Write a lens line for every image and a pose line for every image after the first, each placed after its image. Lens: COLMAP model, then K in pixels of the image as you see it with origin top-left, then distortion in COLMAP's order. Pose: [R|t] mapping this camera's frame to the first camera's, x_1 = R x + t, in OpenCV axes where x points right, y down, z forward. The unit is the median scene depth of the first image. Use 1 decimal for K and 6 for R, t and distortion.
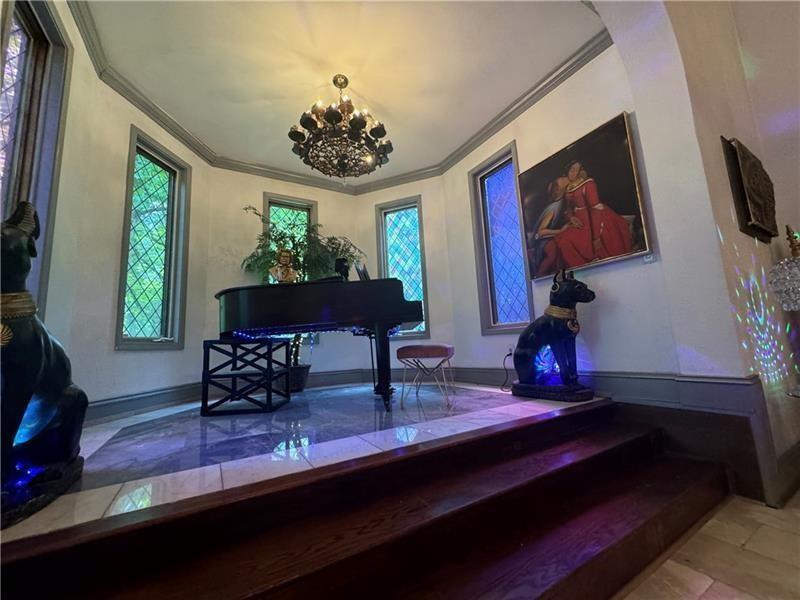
lens RADIAL K [[319.8, 0, 400.3], [0, 319.8, 299.2], [0, 0, 1]] dist [0.000674, 0.000022]
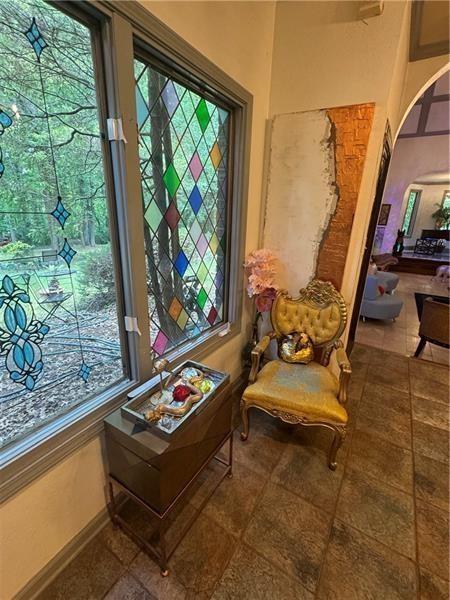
lens RADIAL K [[271.3, 0, 224.1], [0, 271.3, 298.9], [0, 0, 1]] dist [-0.001932, -0.001216]
pose [[0.450426, 0.341031, -0.825115, 1.824564], [0.075212, 0.906395, 0.415683, -0.987208], [0.889640, -0.249293, 0.382614, -3.498750]]
